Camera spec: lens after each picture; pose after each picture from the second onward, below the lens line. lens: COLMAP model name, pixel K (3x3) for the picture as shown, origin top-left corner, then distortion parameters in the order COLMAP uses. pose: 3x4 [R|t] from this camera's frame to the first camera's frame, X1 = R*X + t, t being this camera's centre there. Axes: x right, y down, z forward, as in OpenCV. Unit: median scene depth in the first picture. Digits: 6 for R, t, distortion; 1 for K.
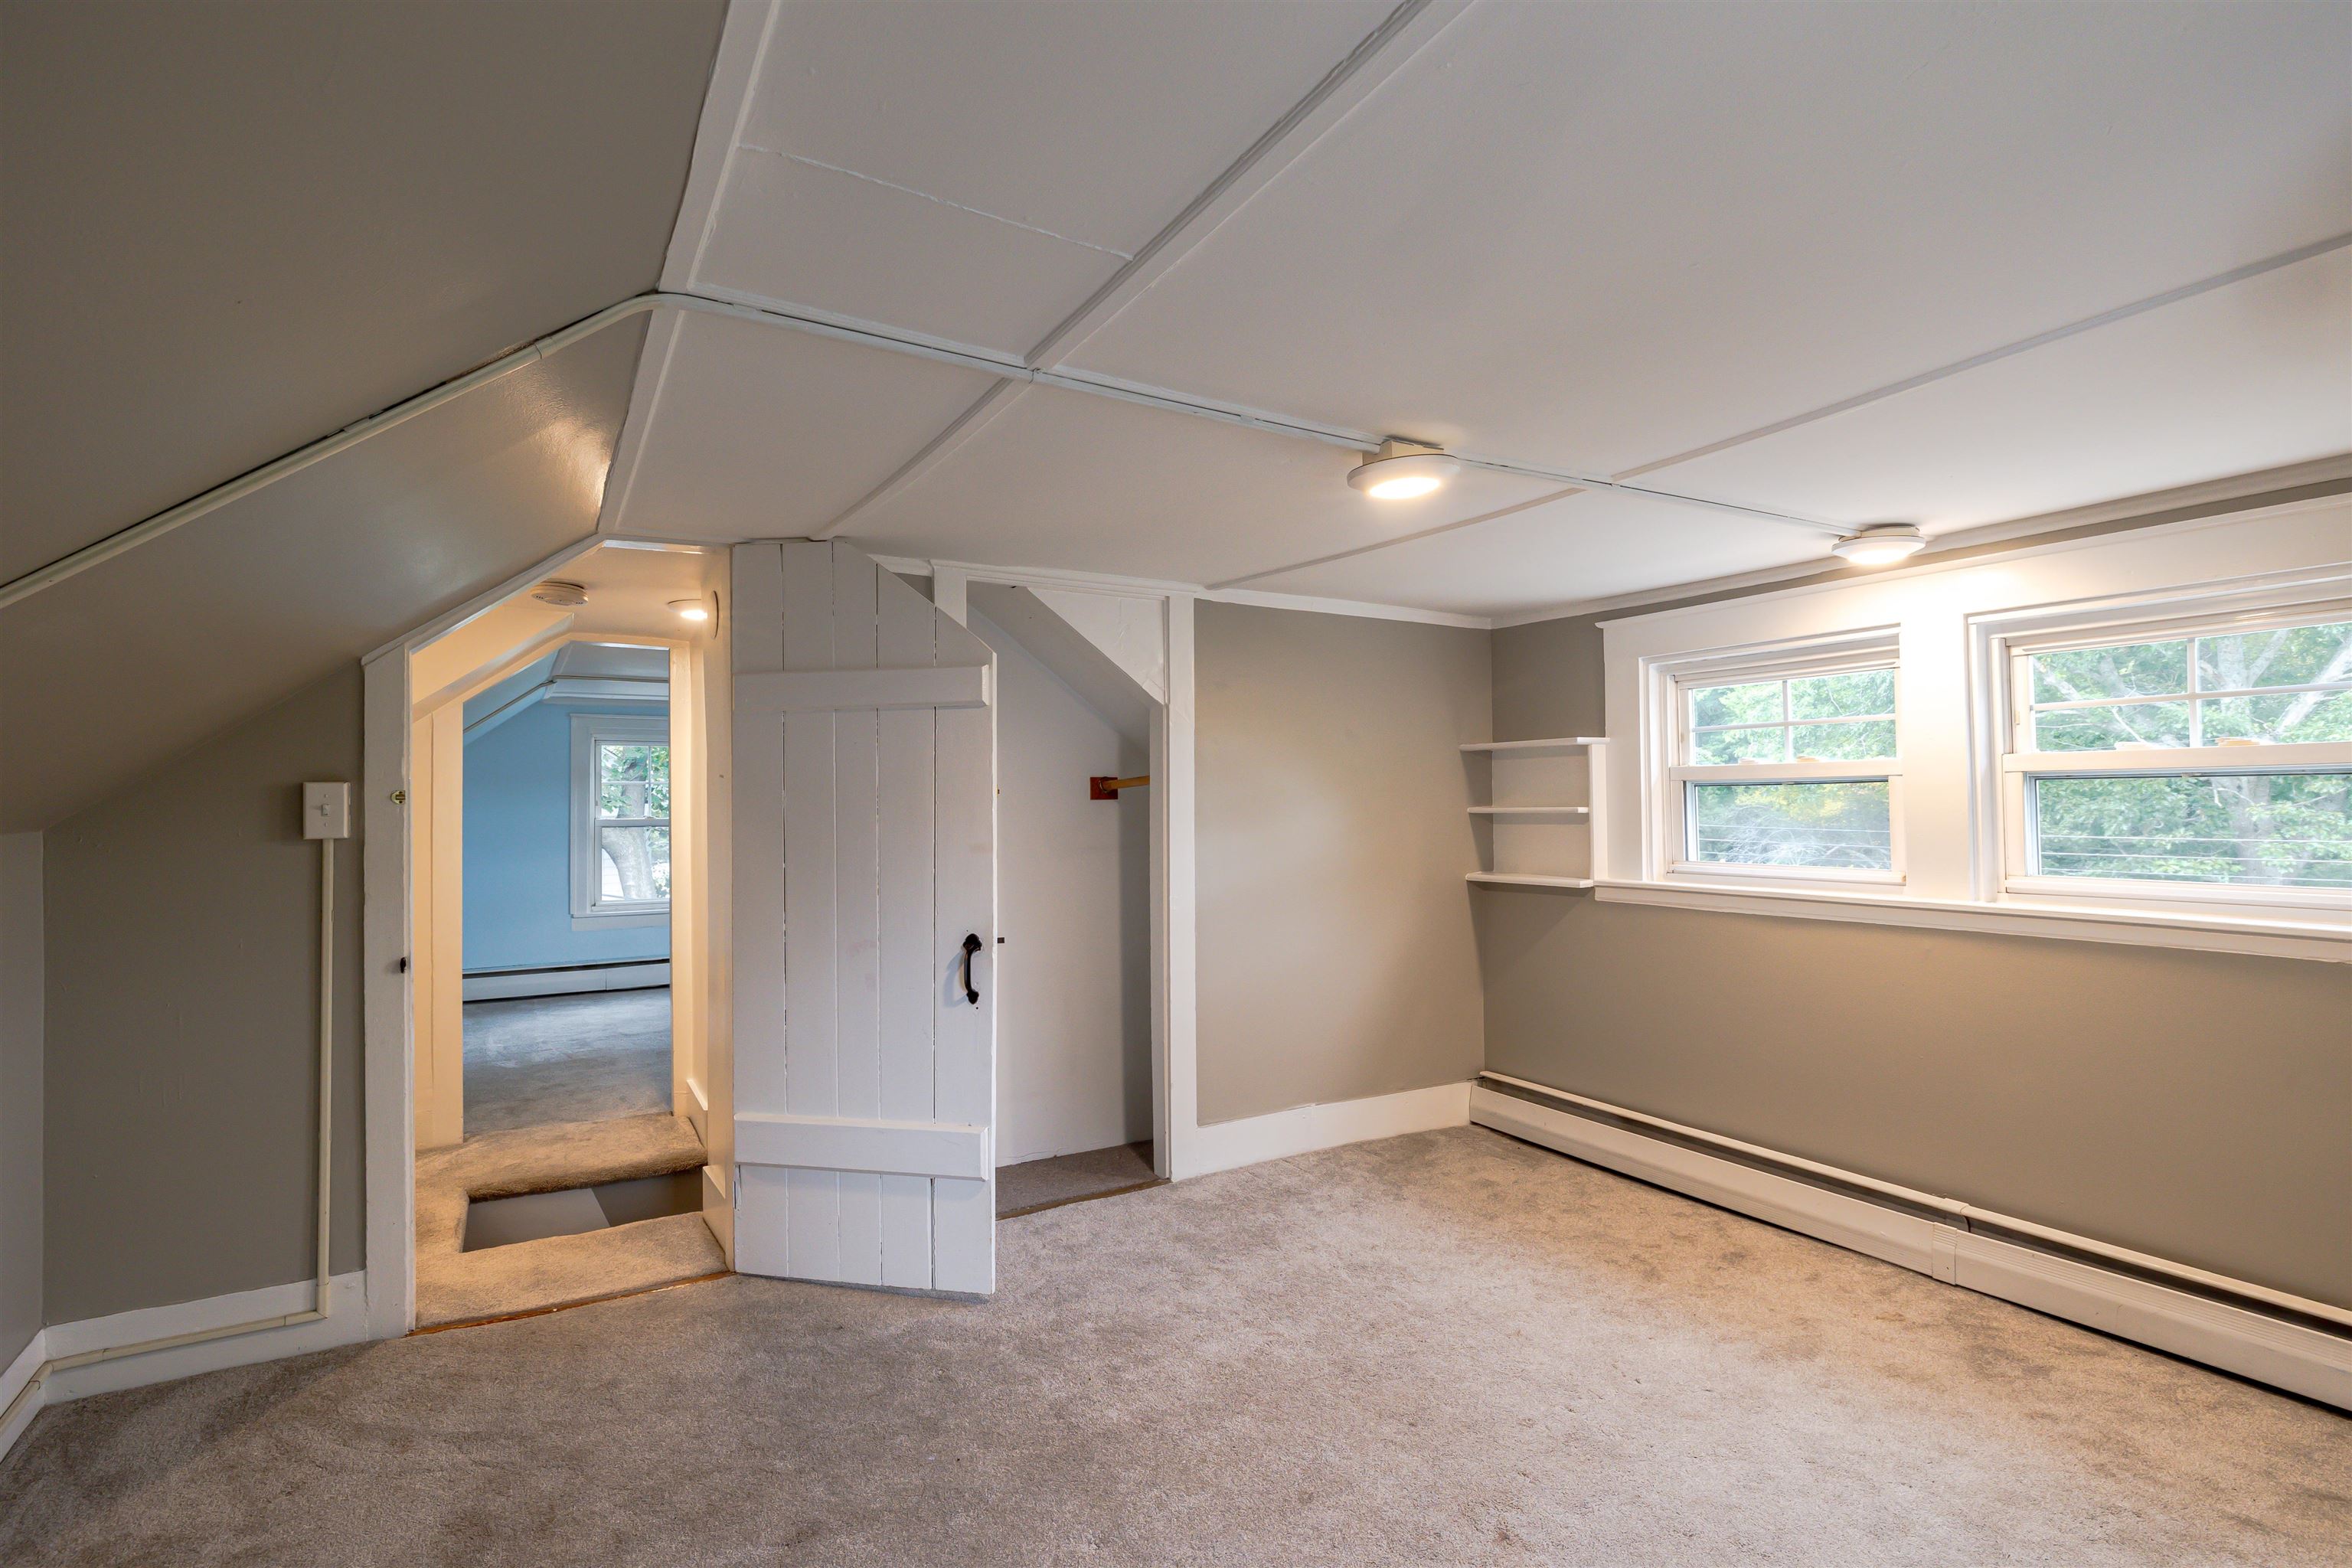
lens RADIAL K [[1098.1, 0, 1196.4], [0, 1098.1, 776.6], [0, 0, 1]] dist [-0.010093, 0.002538]
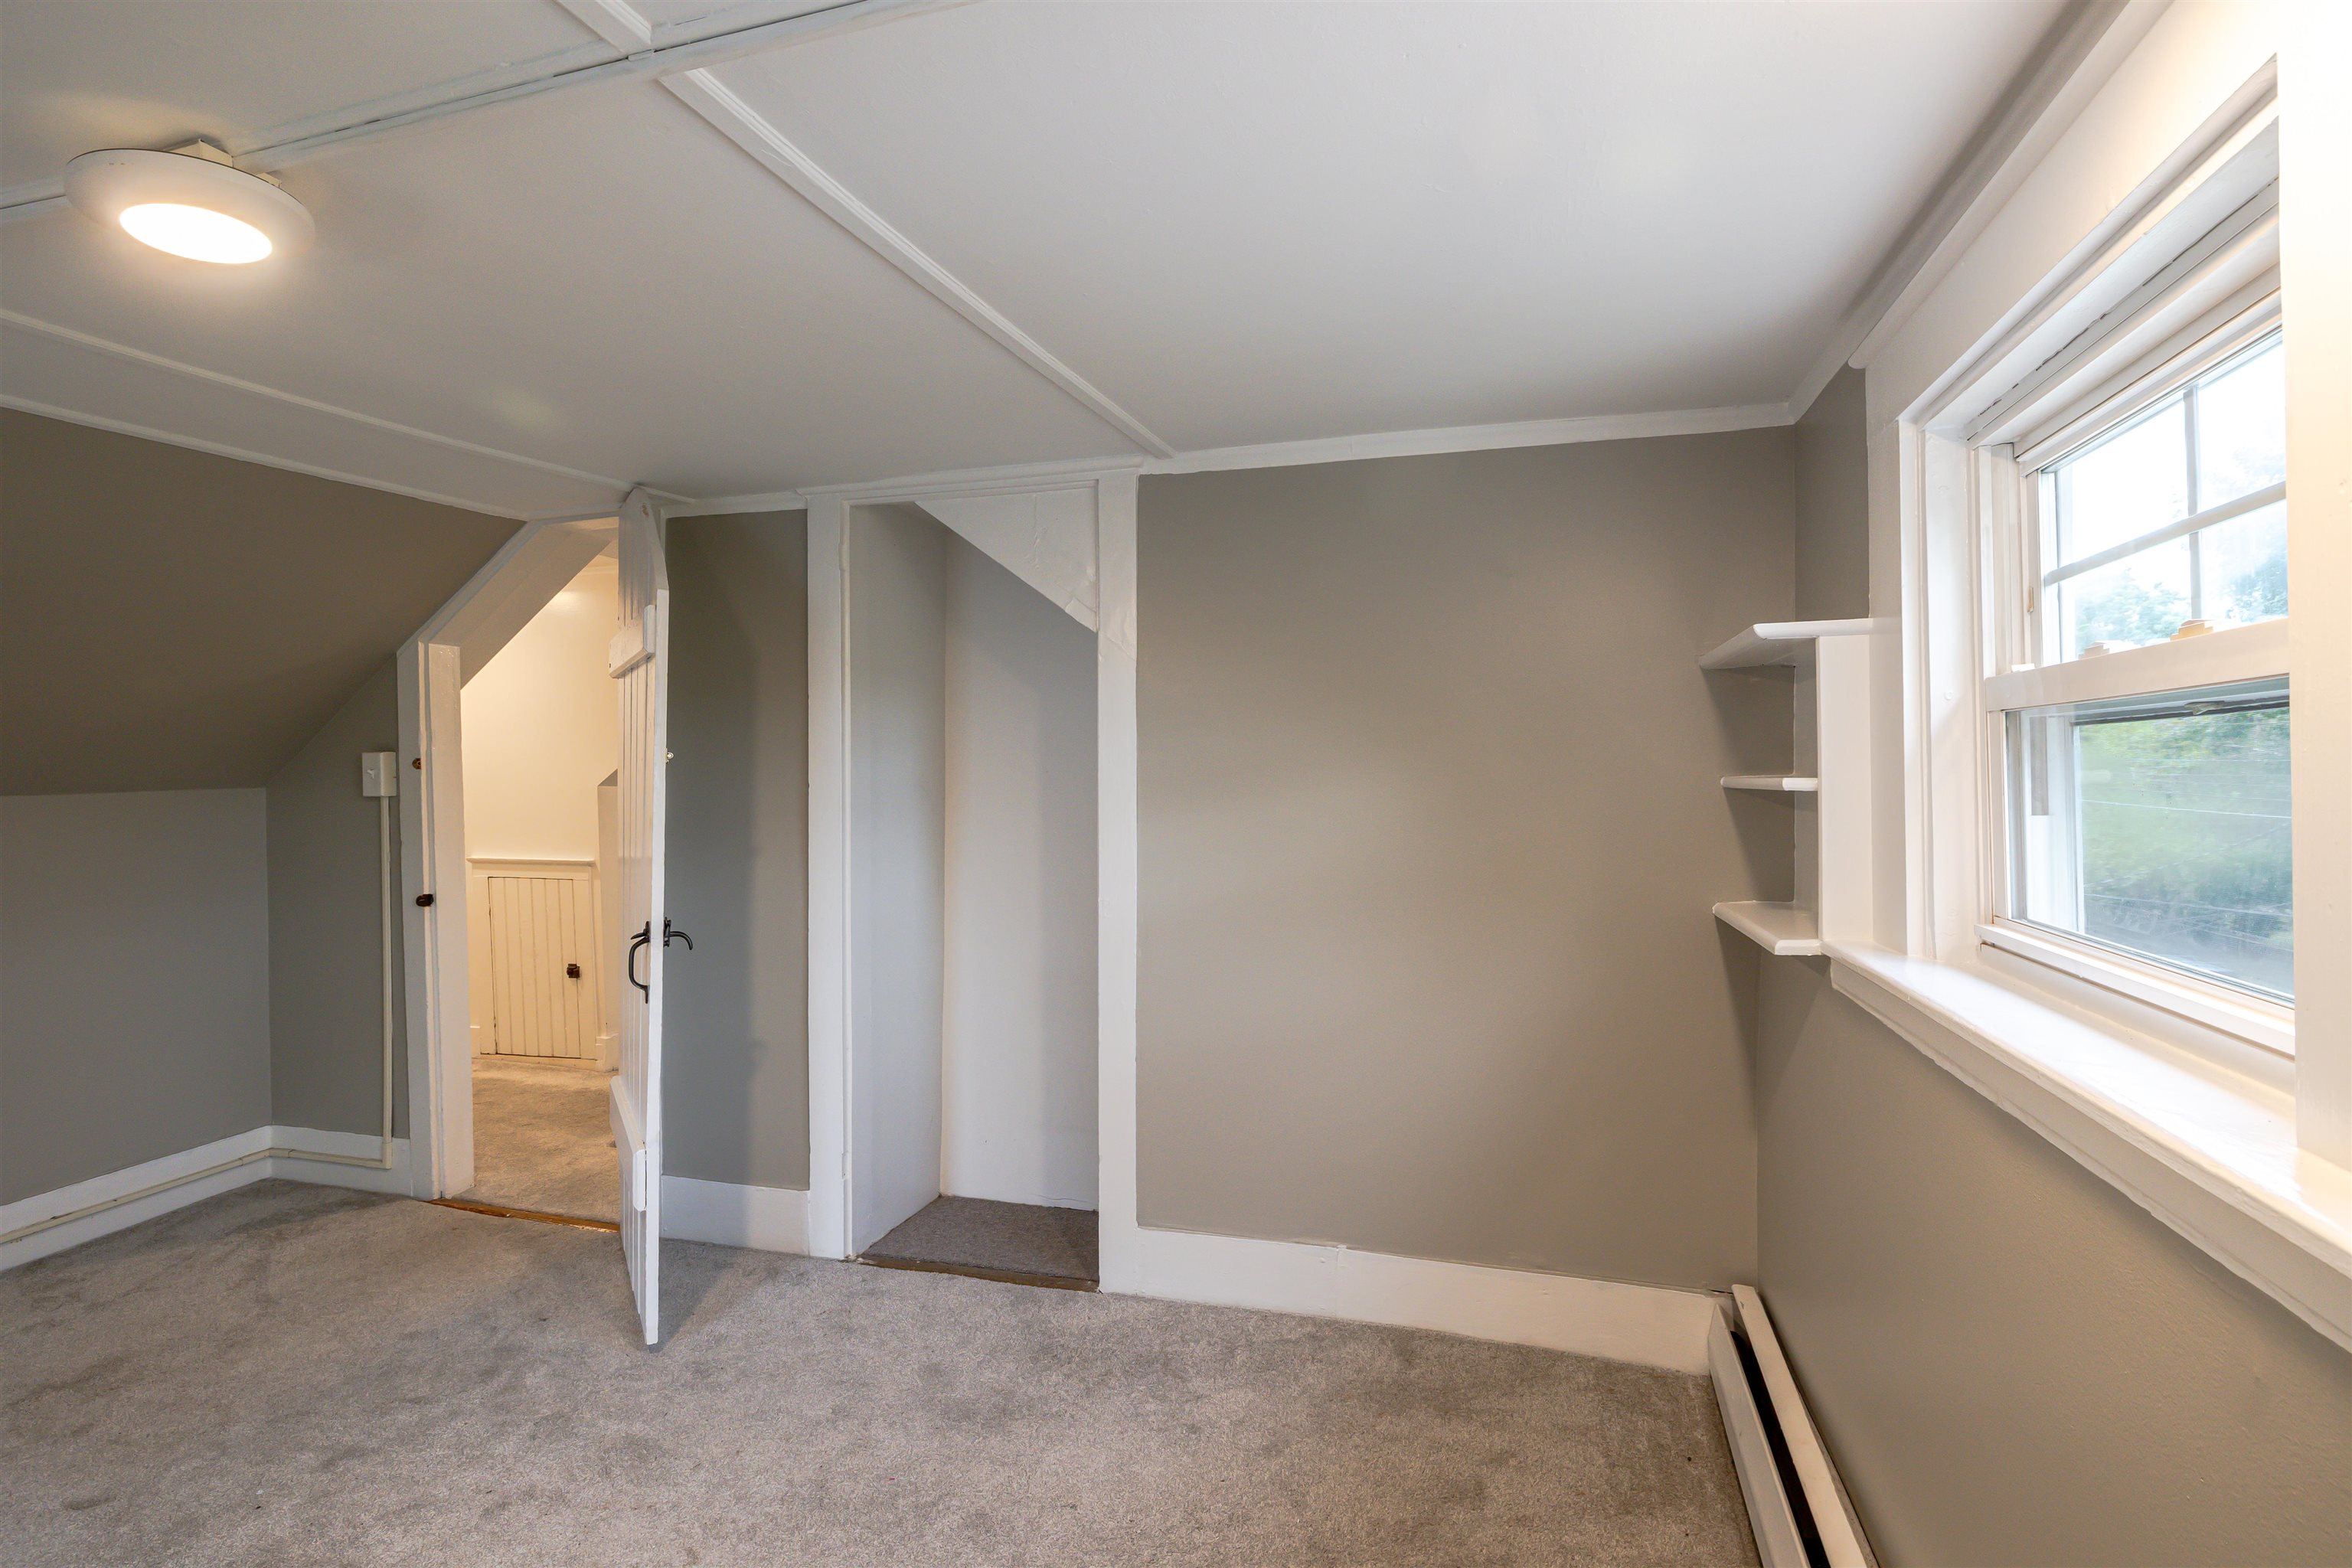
lens RADIAL K [[1098.1, 0, 1188.0], [0, 1098.1, 783.7], [0, 0, 1]] dist [-0.010093, 0.002538]
pose [[0.697190, 0.008632, -0.716834, 0.564702], [0.015330, 0.999519, 0.026946, 0.016108], [0.716722, -0.029775, 0.696723, 0.573797]]
